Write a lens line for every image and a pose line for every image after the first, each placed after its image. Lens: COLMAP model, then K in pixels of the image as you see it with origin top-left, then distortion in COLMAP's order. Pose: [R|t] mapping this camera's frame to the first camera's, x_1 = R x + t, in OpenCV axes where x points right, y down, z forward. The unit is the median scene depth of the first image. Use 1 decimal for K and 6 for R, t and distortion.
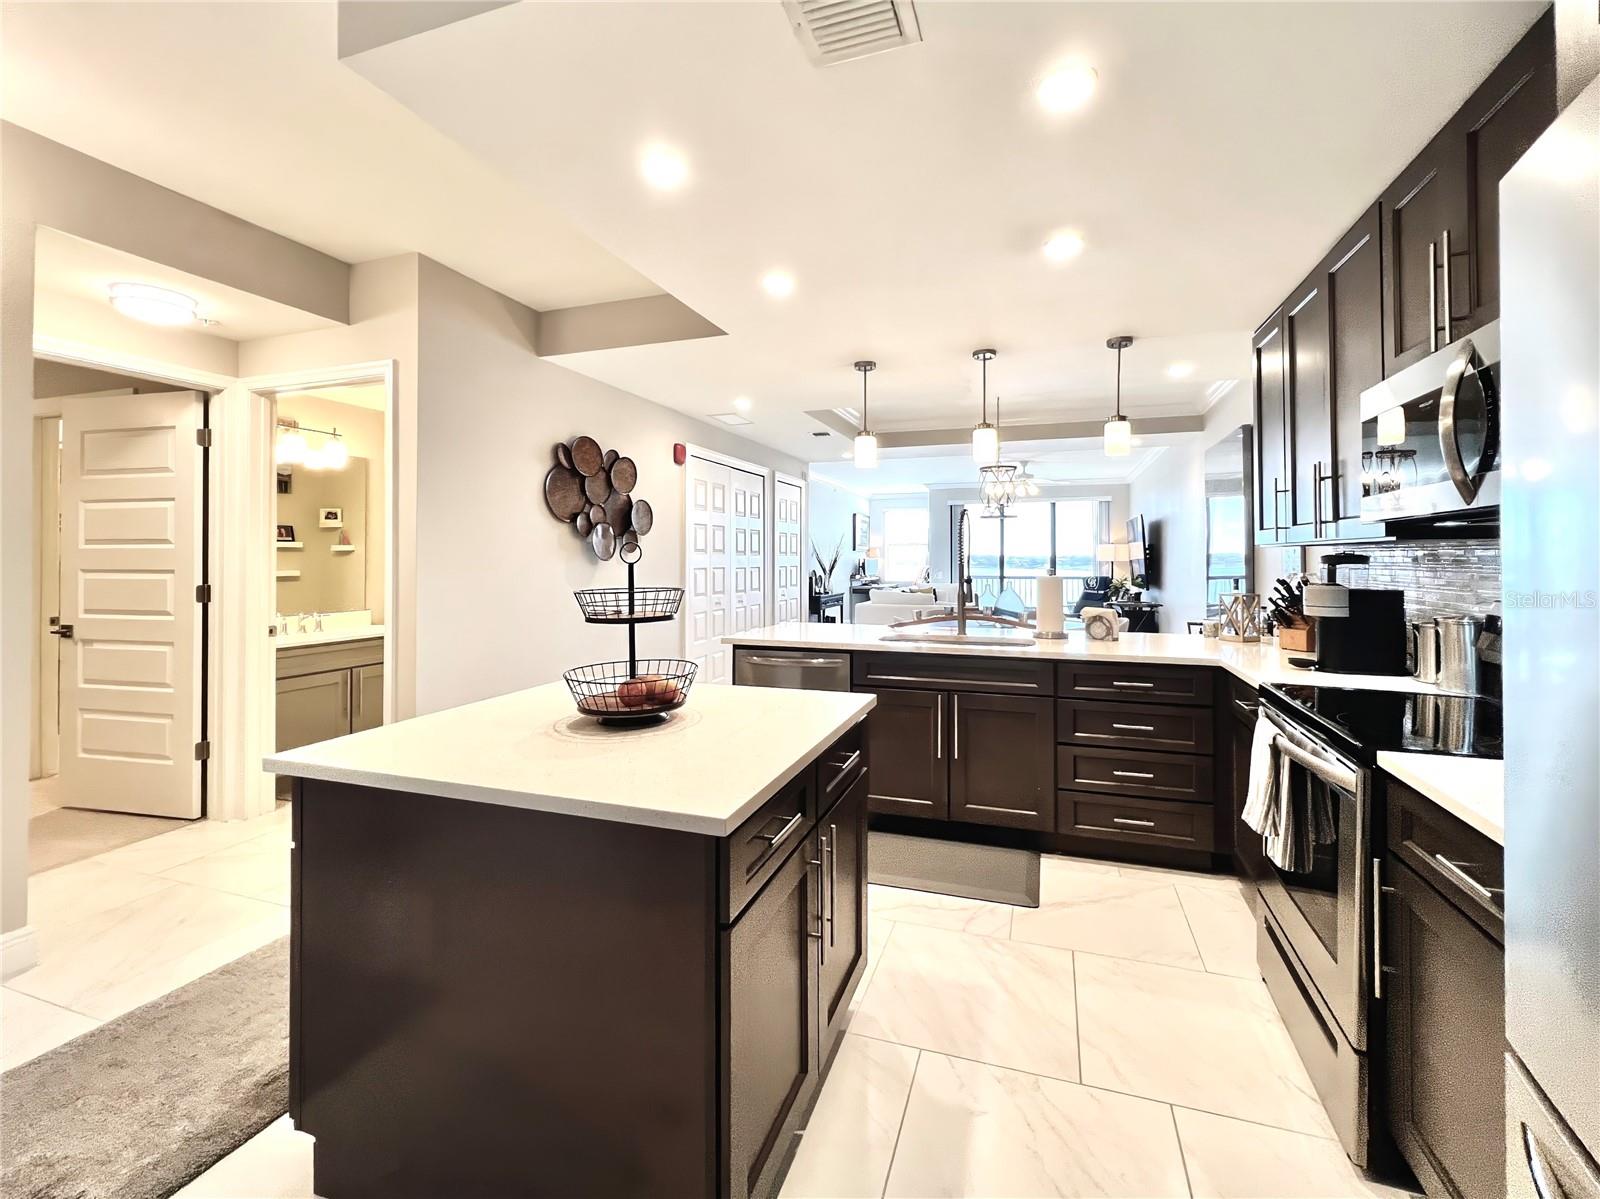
lens RADIAL K [[661.8, 0, 819.7], [0, 661.8, 553.0], [0, 0, 1]] dist [-0.002433, 0.000686]
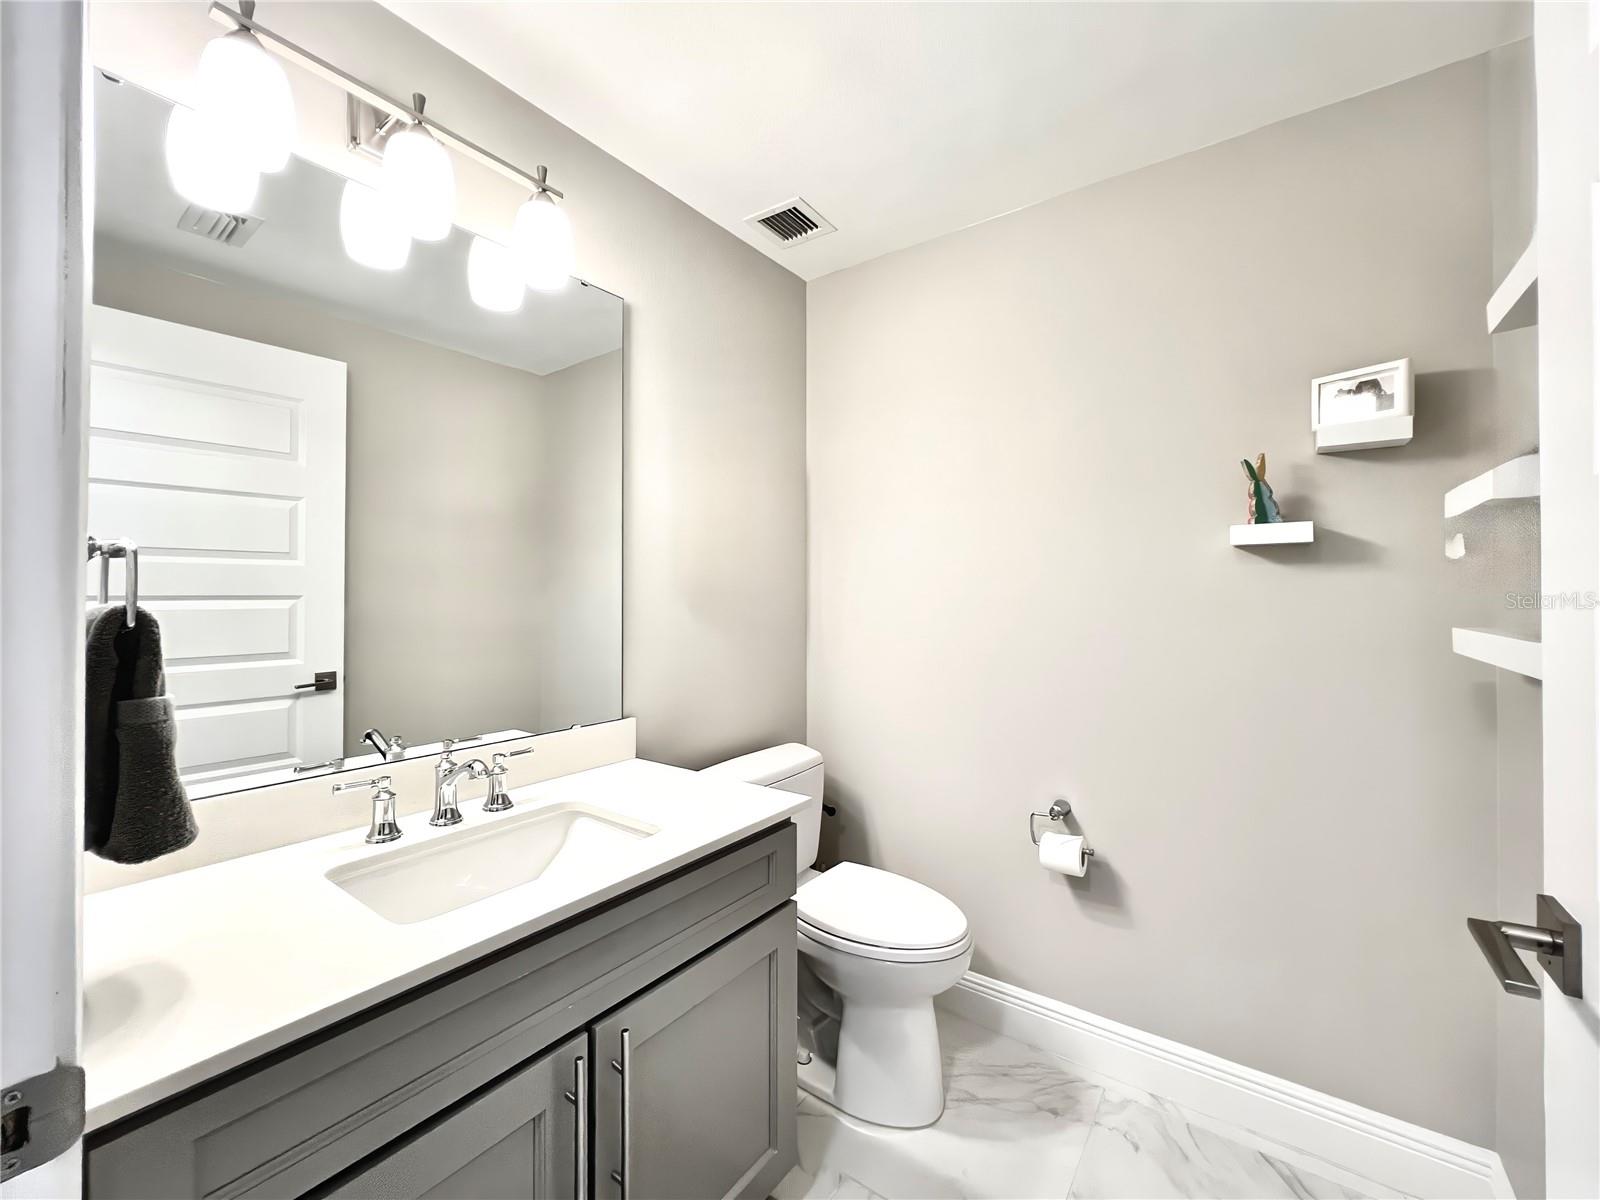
lens RADIAL K [[661.8, 0, 808.0], [0, 661.8, 589.1], [0, 0, 1]] dist [-0.002433, 0.000686]
pose [[0.955587, -0.004622, -0.294673, -0.577232], [0.003950, 0.999988, -0.002876, 0.020531], [0.294683, 0.001584, 0.955594, 0.815880]]
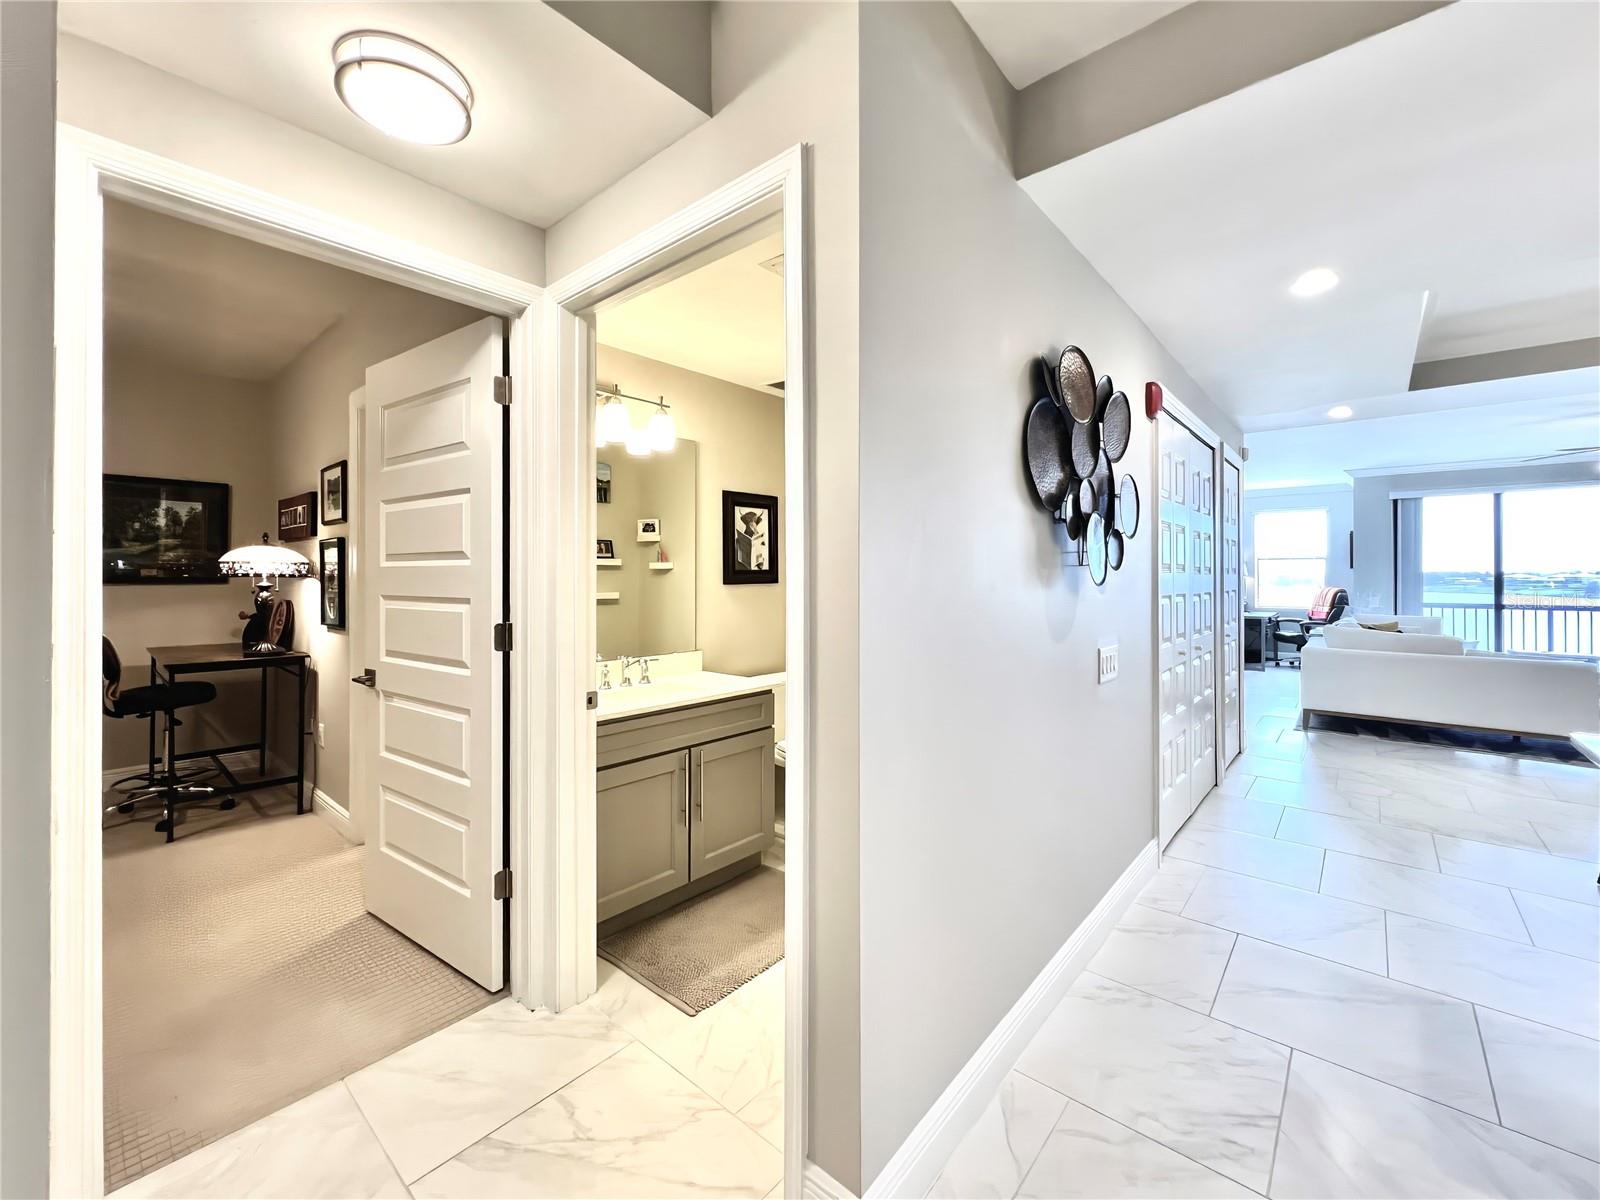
lens RADIAL K [[661.8, 0, 787.2], [0, 661.8, 572.6], [0, 0, 1]] dist [-0.002433, 0.000686]
pose [[0.918103, -0.002584, -0.396332, -0.367513], [0.003710, 0.999991, 0.002075, -0.000225], [0.396323, -0.003375, 0.918105, 0.447433]]
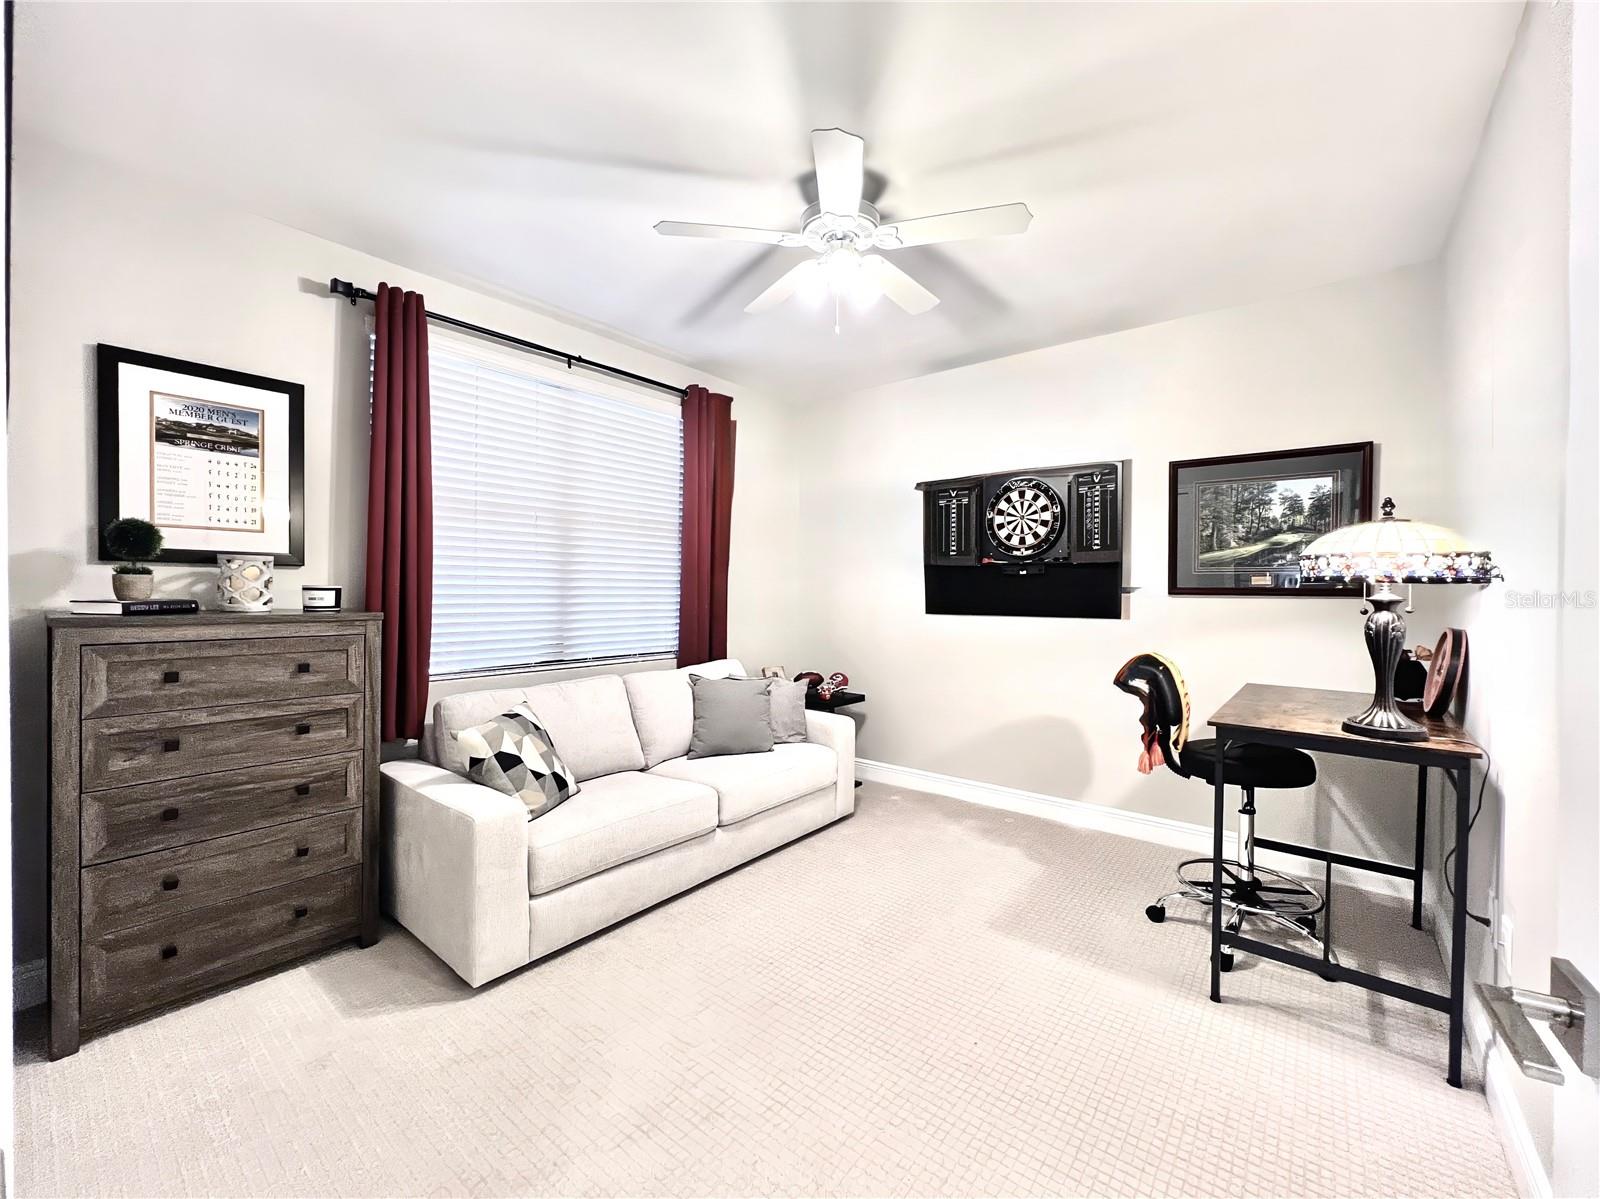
lens RADIAL K [[661.8, 0, 777.3], [0, 661.8, 599.6], [0, 0, 1]] dist [-0.002433, 0.000686]
pose [[-0.356826, 0.009859, -0.934119, -0.807650], [0.000949, 0.999948, 0.010191, 0.011824], [0.934170, 0.002750, -0.356817, 0.772343]]
